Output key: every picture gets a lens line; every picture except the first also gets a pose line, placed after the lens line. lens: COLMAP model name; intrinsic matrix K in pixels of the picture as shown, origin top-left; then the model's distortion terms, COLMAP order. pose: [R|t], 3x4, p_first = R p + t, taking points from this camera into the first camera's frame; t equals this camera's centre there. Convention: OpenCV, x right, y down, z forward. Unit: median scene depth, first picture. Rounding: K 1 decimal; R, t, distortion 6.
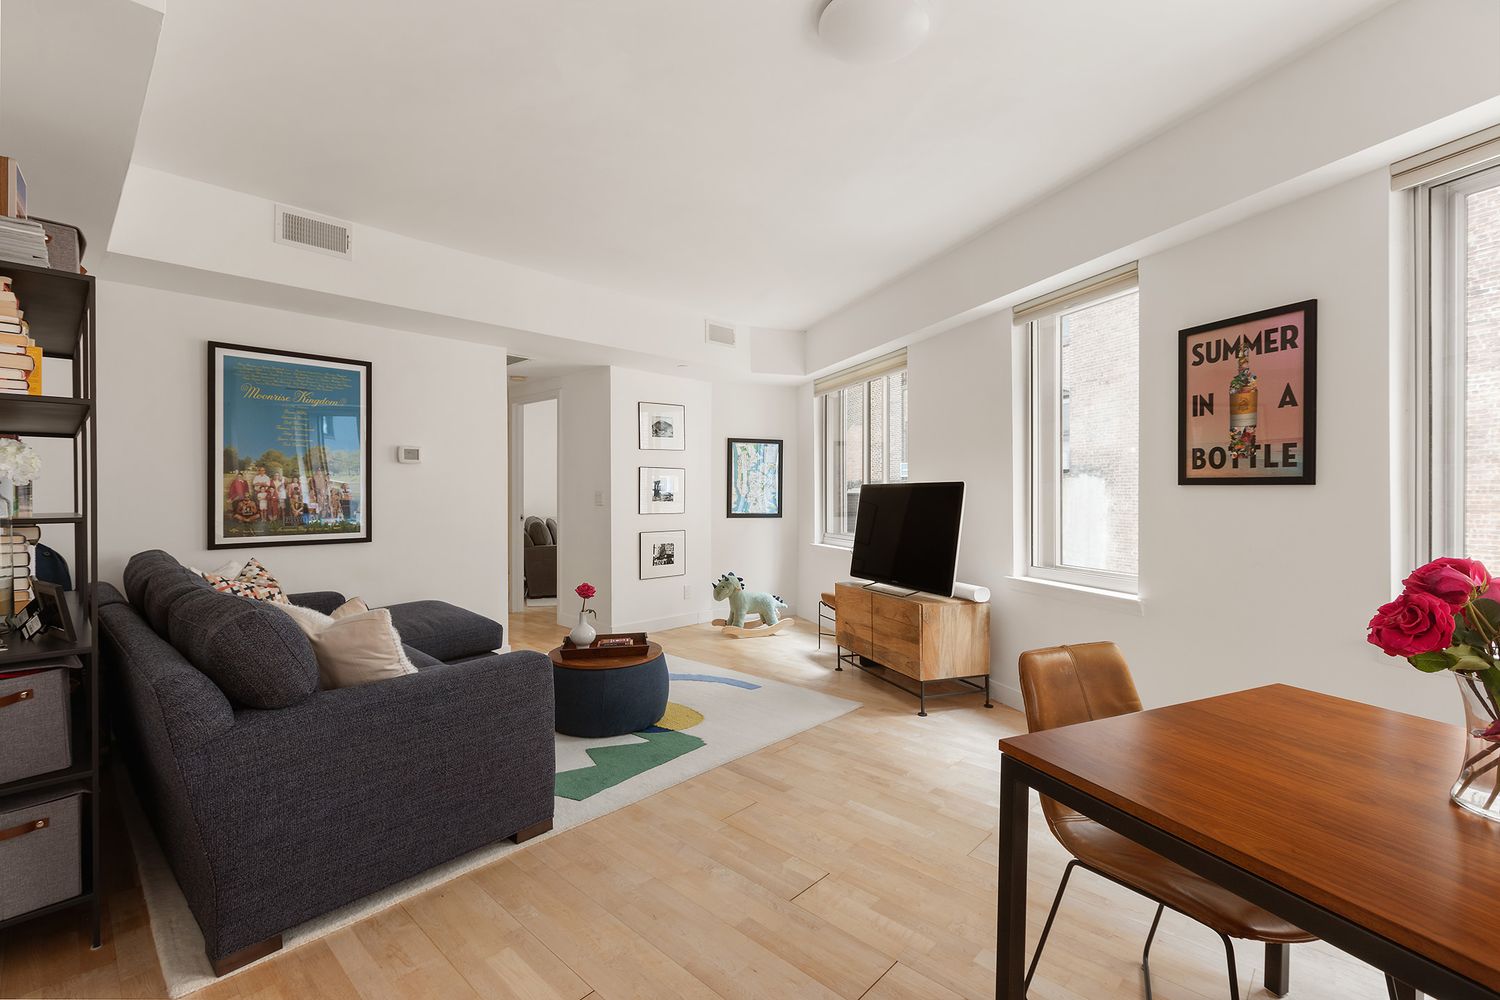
lens RADIAL K [[661.5, 0, 750.0], [0, 661.5, 500.0], [0, 0, 1]] dist [-0.001090, -0.000265]
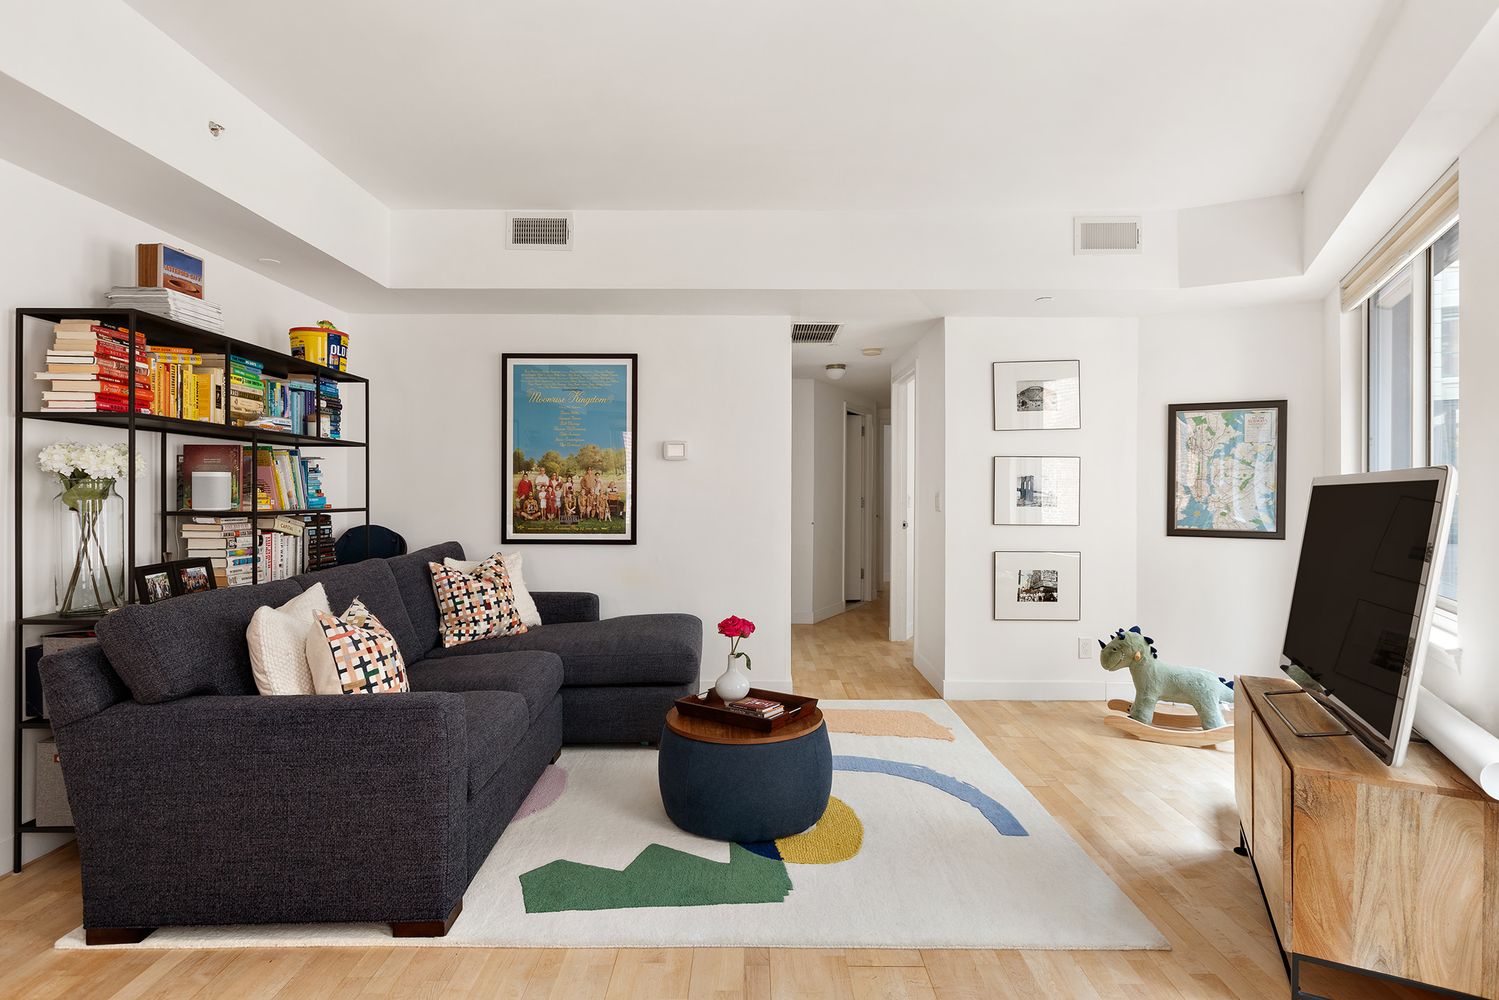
lens RADIAL K [[758.0, 0, 749.5], [0, 758.0, 500.0], [0, 0, 1]] dist [-0.007881, 0.000421]
pose [[0.684913, 0.009849, -0.728558, 0.330541], [-0.012149, 0.999924, 0.002096, -0.004507], [0.728523, 0.007416, 0.684981, 0.385254]]
